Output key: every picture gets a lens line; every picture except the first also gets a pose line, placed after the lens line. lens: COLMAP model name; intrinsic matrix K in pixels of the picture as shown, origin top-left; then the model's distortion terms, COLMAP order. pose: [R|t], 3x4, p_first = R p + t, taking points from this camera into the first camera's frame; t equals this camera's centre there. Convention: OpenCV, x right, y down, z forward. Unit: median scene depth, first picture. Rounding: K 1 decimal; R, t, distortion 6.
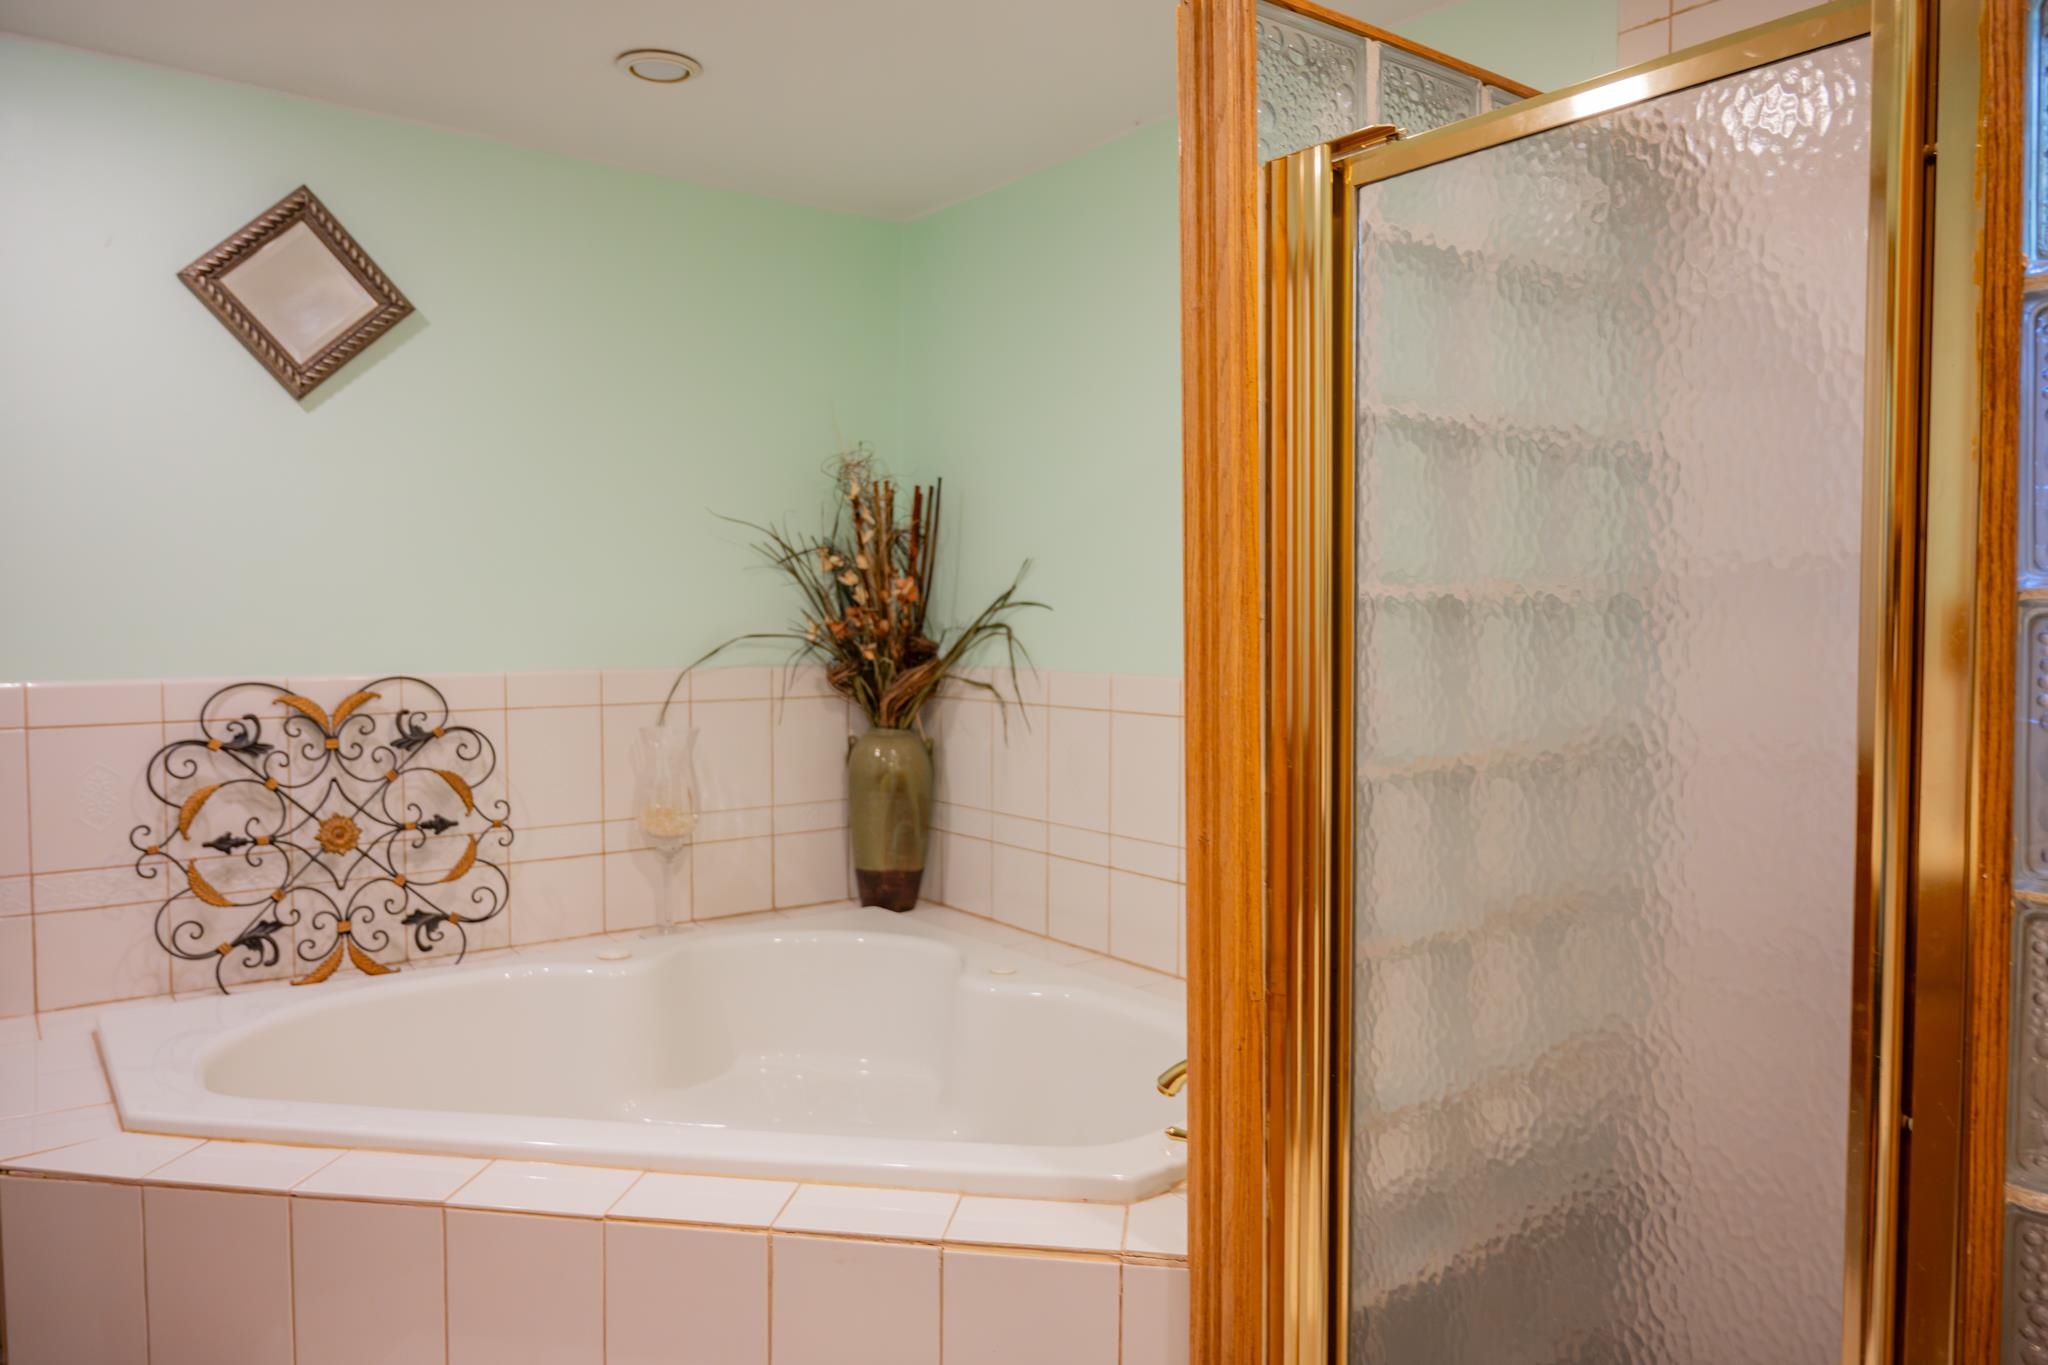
lens RADIAL K [[1378.9, 0, 1012.5], [0, 1378.9, 678.7], [0, 0, 1]] dist [-0.008093, 0.006319]
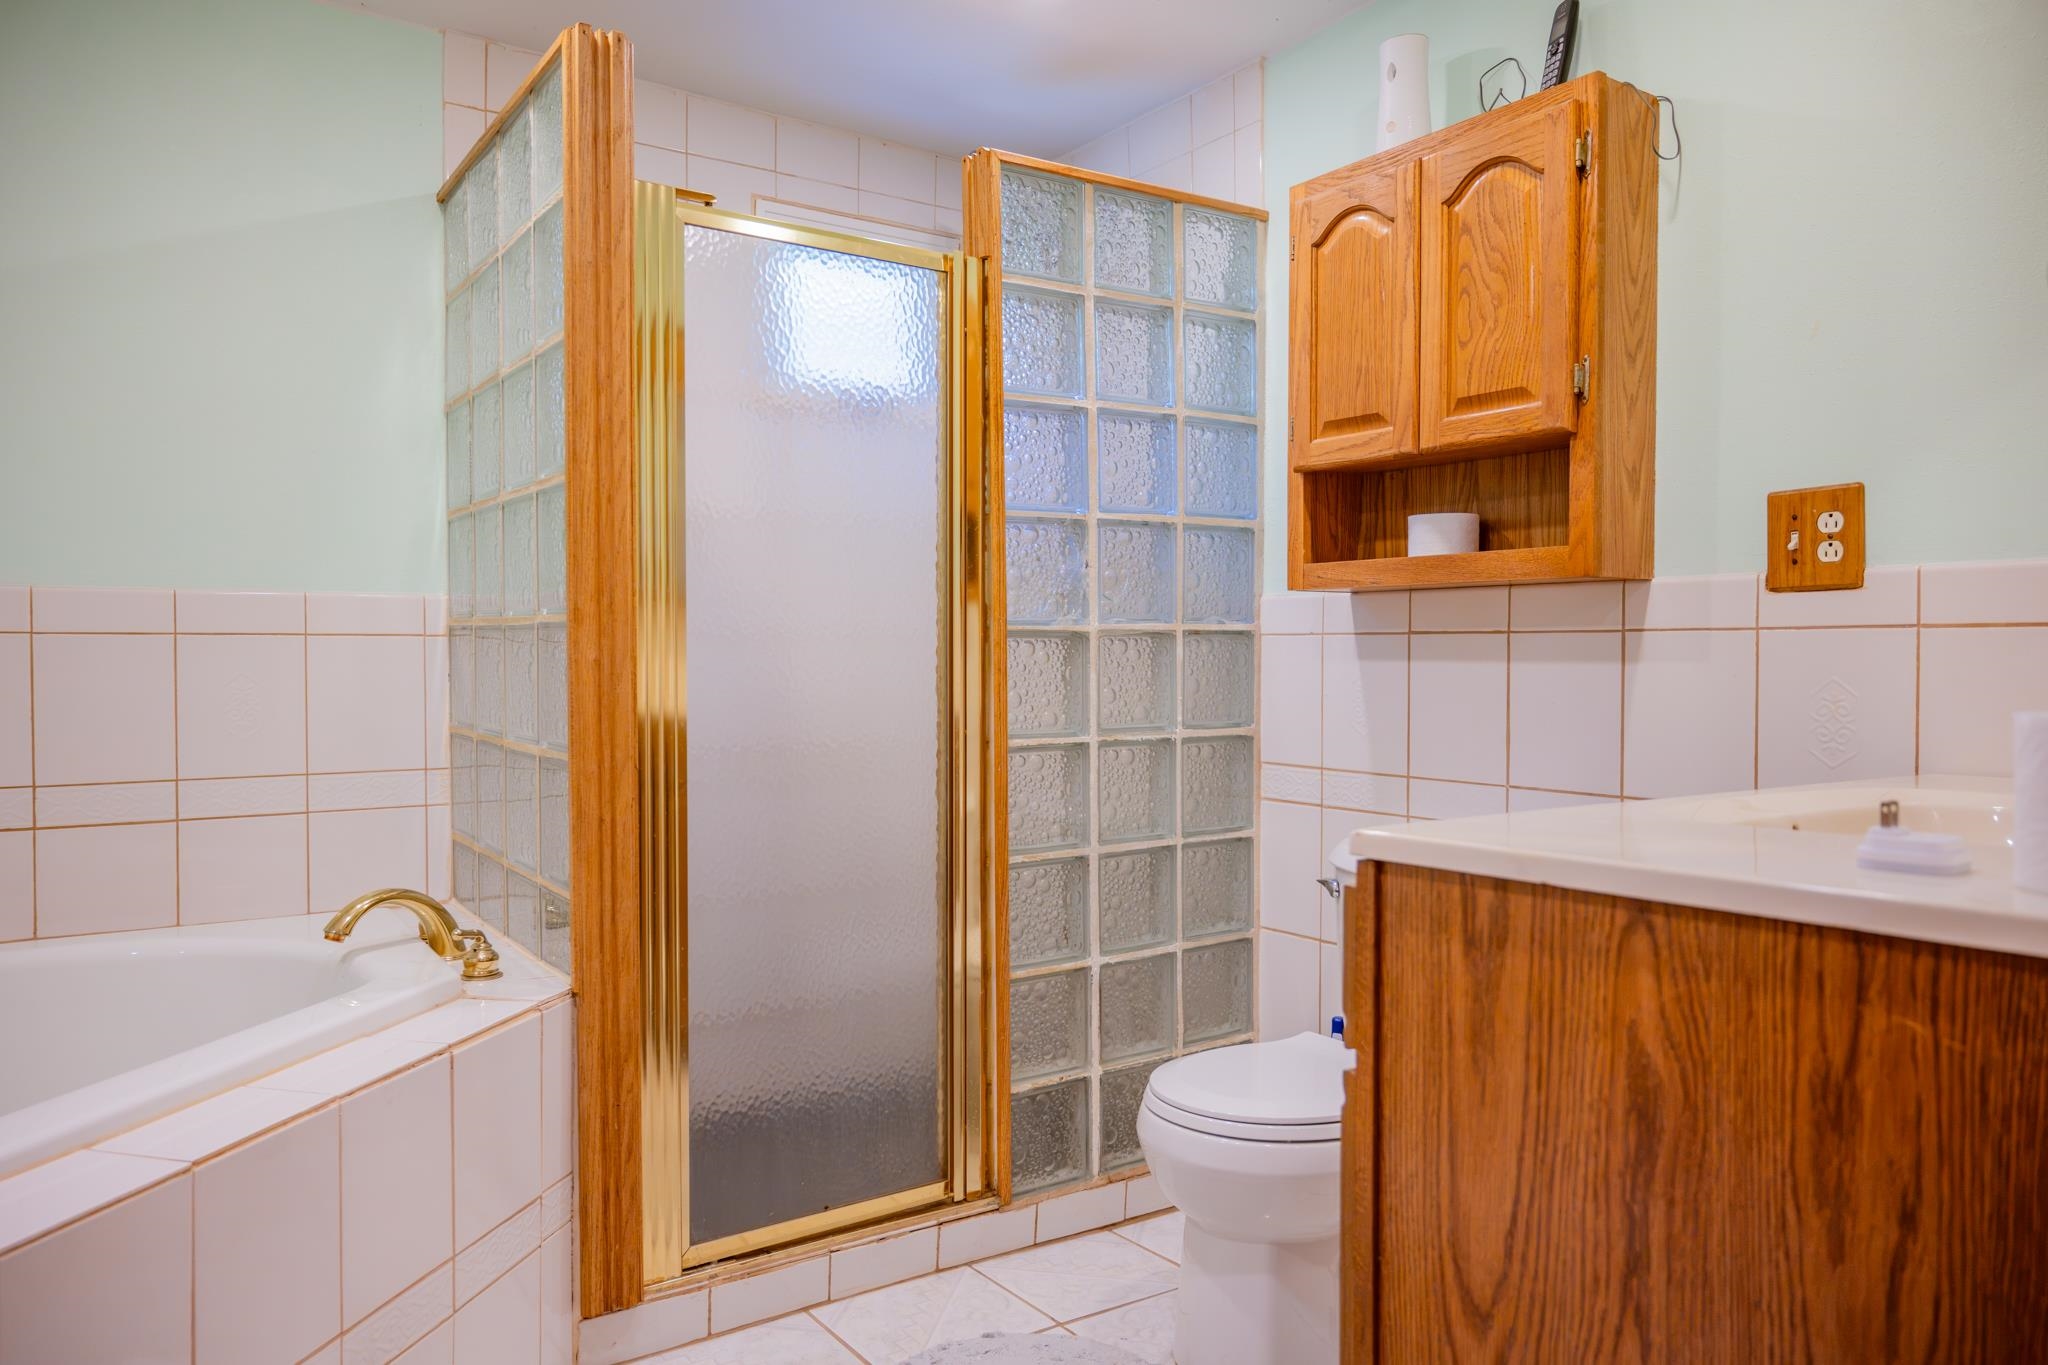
lens RADIAL K [[1374.7, 0, 1024.0], [0, 1374.7, 682.5], [0, 0, 1]] dist [-0.028415, 0.000500]
pose [[0.021771, -0.012517, 0.999685, -1.100611], [0.037588, 0.999225, 0.011693, 0.131280], [-0.999056, 0.037321, 0.022225, 0.522445]]
